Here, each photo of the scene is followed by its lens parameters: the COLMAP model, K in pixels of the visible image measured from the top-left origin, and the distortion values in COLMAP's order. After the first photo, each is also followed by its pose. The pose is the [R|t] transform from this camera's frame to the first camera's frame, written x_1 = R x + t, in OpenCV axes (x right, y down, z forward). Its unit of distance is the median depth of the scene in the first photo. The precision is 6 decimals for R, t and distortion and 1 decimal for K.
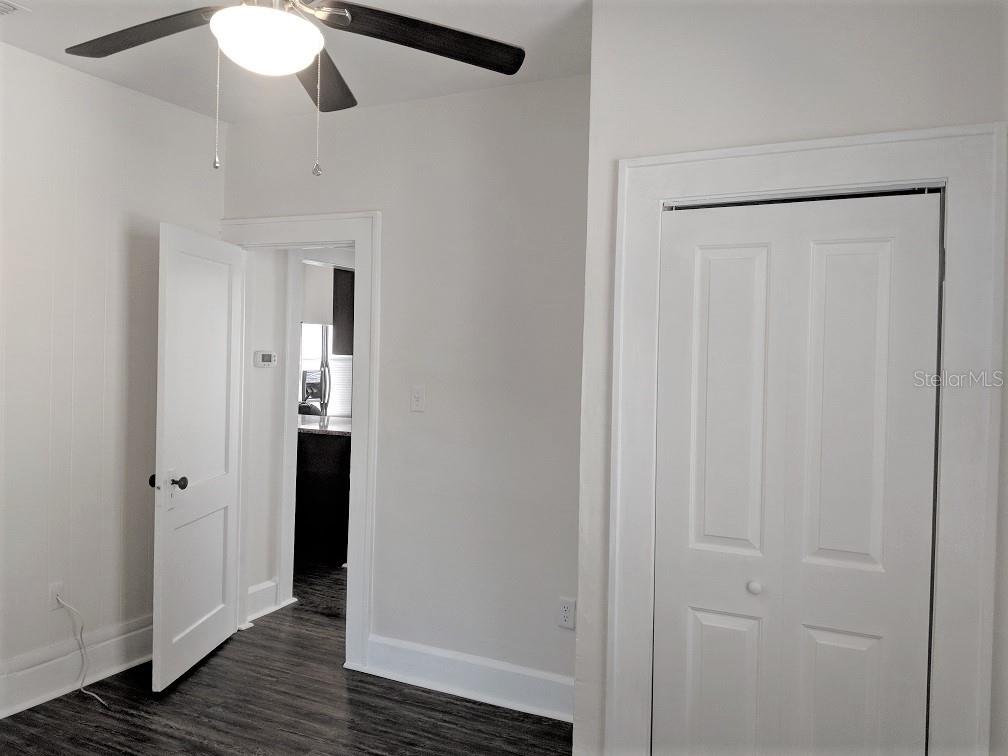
lens RADIAL K [[799.9, 0, 504.6], [0, 799.9, 375.5], [0, 0, 1]] dist [0.001939, -0.026694]
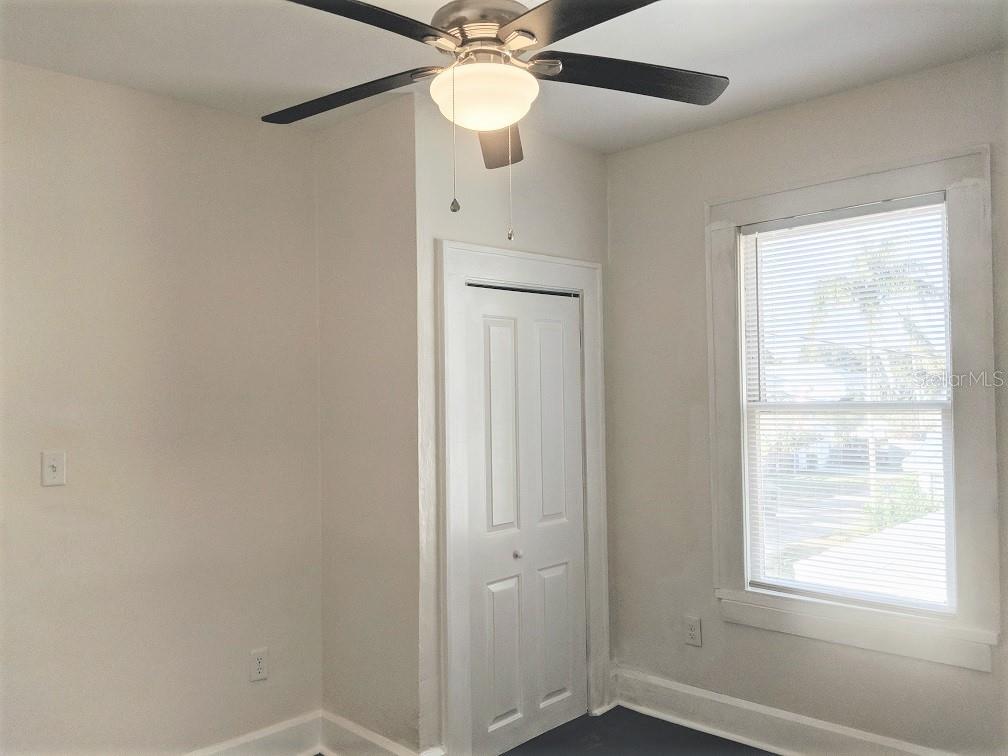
lens RADIAL K [[799.9, 0, 508.2], [0, 799.9, 379.4], [0, 0, 1]] dist [0.001939, -0.026694]
pose [[0.272677, -0.014360, 0.961998, -1.075017], [0.046947, 0.998896, 0.001604, -0.052706], [-0.960960, 0.044725, 0.273050, 0.606519]]
